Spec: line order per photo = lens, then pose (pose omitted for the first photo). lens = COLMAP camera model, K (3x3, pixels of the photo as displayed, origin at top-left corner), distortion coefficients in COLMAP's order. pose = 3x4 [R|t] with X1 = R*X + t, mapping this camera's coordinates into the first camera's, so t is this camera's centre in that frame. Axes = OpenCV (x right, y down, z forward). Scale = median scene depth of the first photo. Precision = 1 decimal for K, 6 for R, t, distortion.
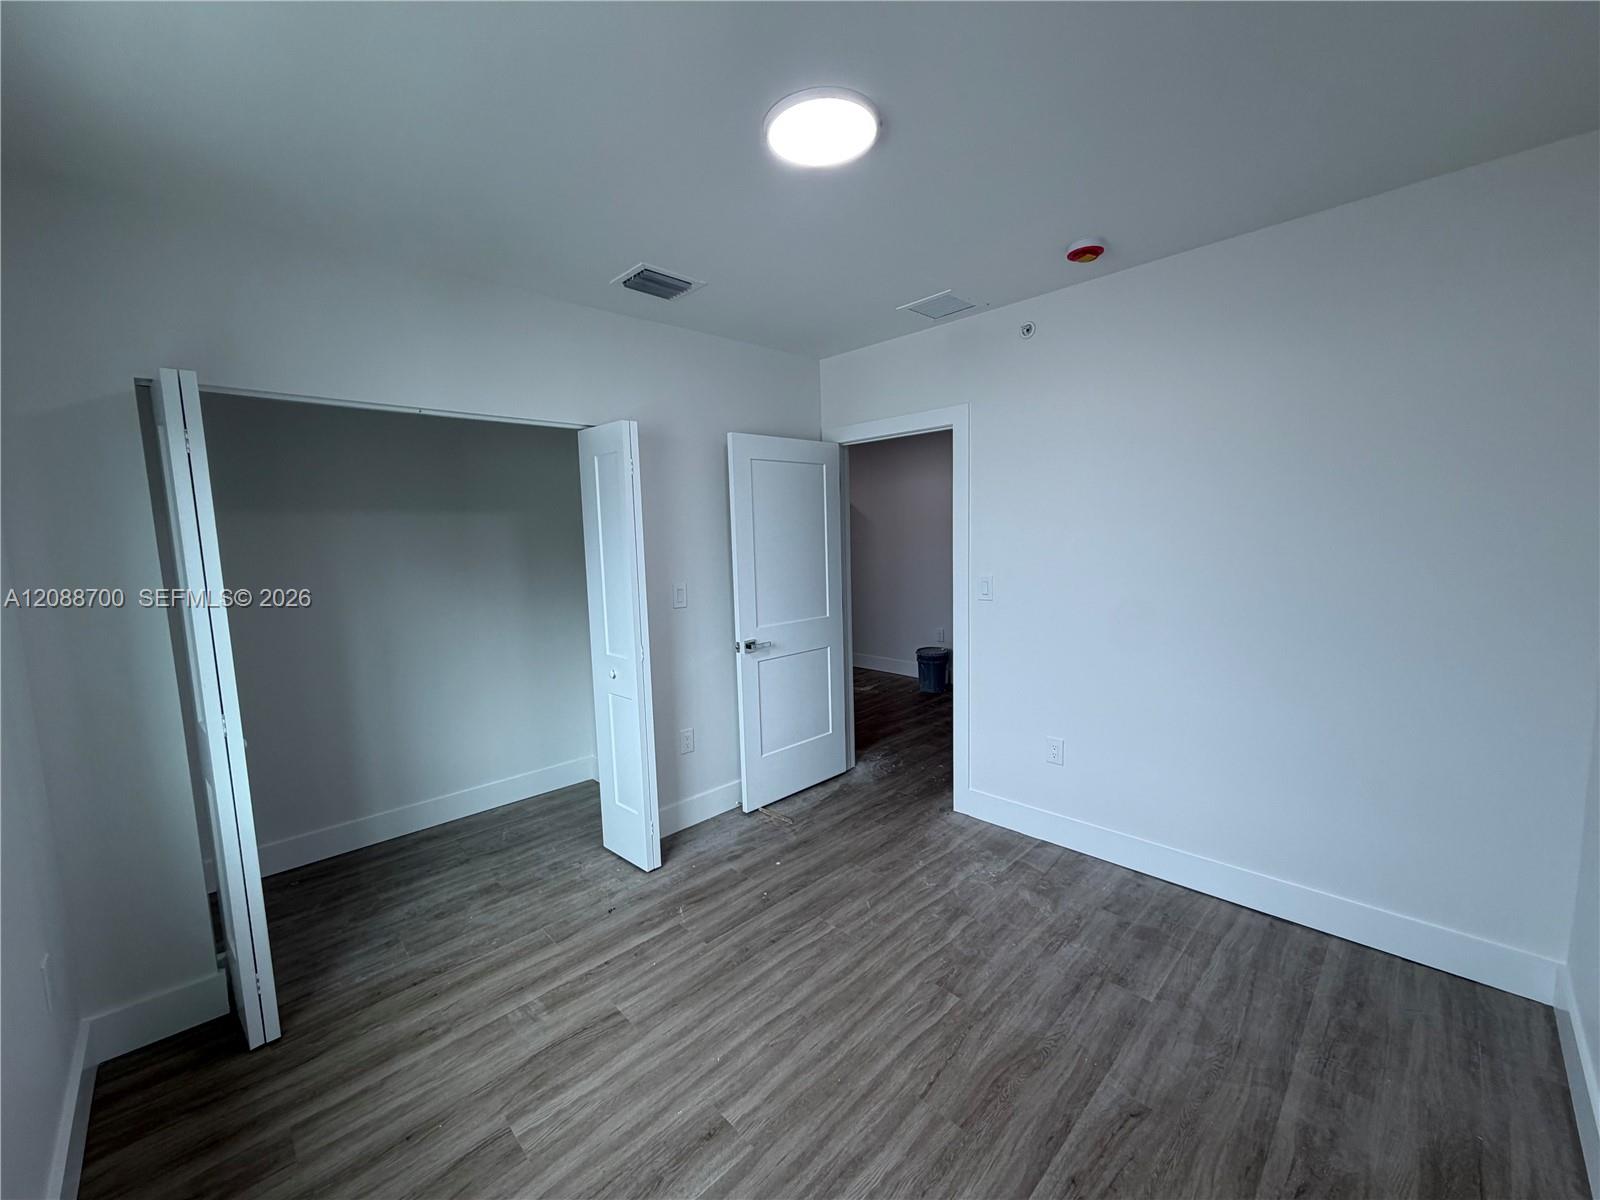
lens RADIAL K [[646.8, 0, 799.7], [0, 646.8, 602.2], [0, 0, 1]] dist [0.026317, -0.001201]
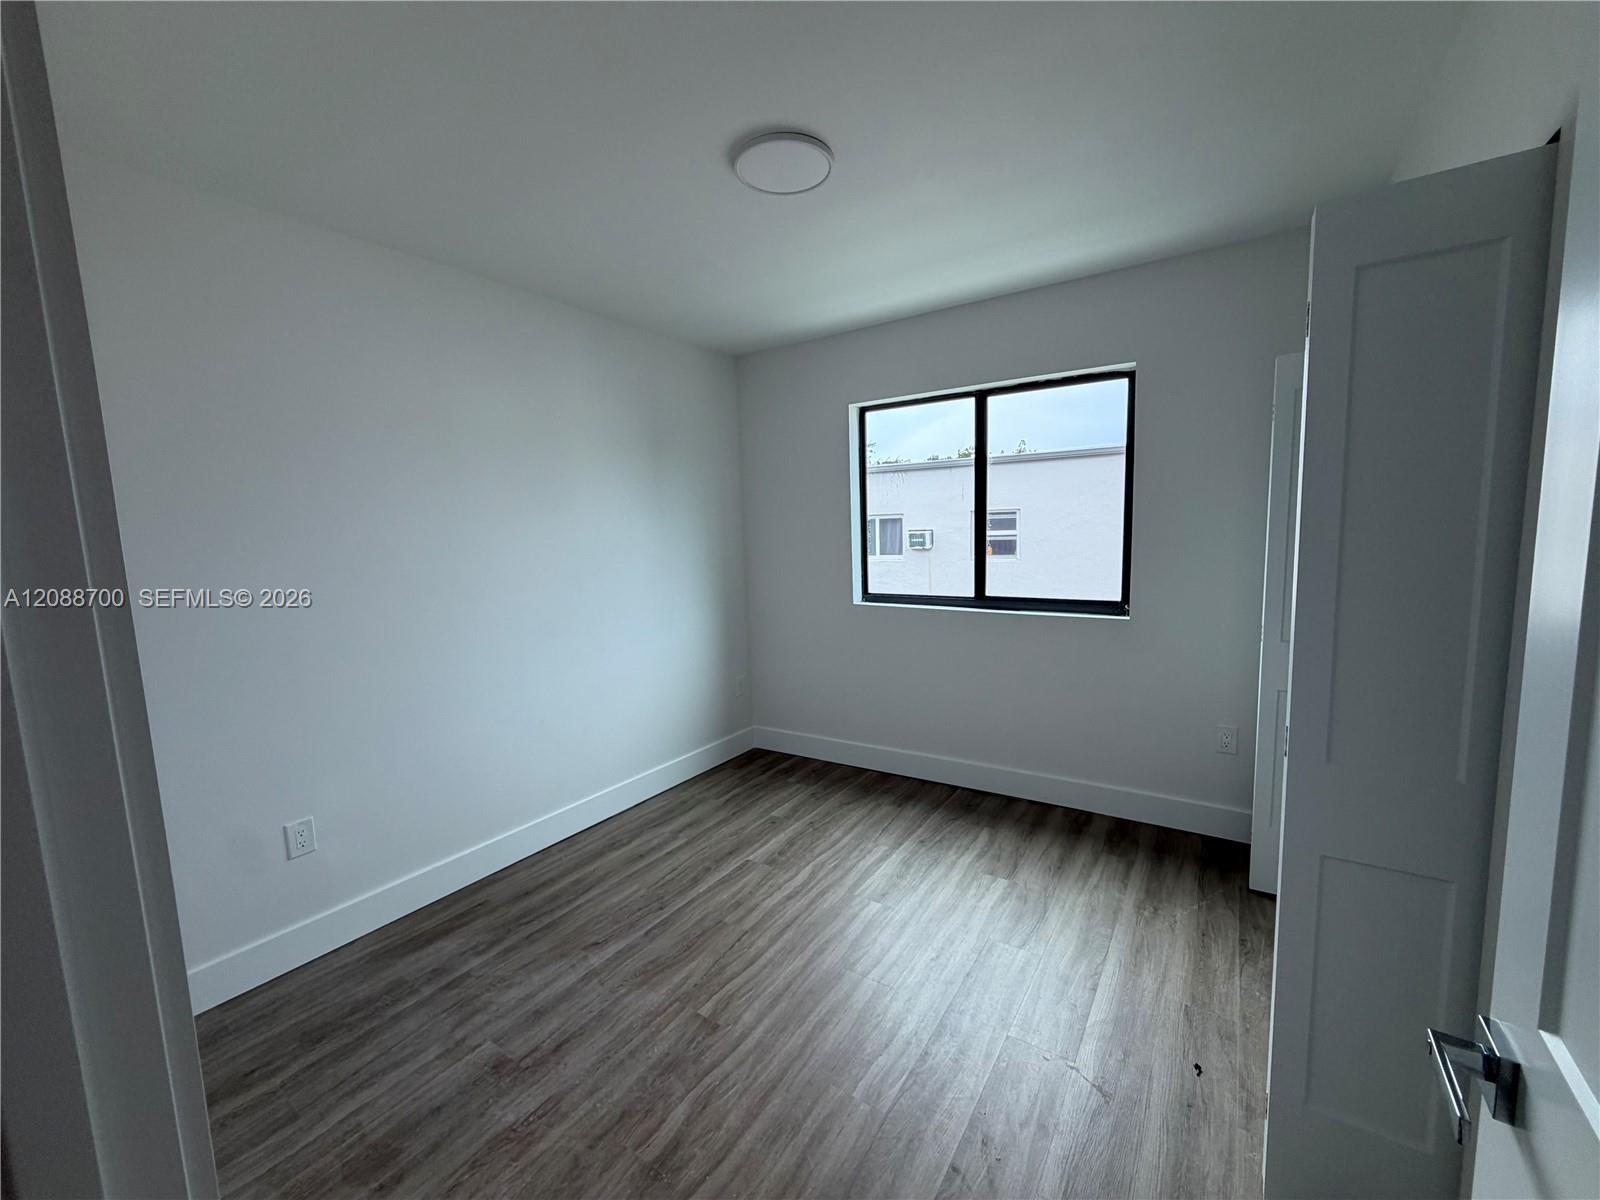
lens RADIAL K [[646.8, 0, 801.3], [0, 646.8, 603.6], [0, 0, 1]] dist [0.026317, -0.001201]
pose [[-0.978962, 0.083956, -0.185972, 0.235908], [0.039275, 0.971917, 0.232022, -0.192021], [0.200229, 0.219837, -0.954767, 1.898451]]
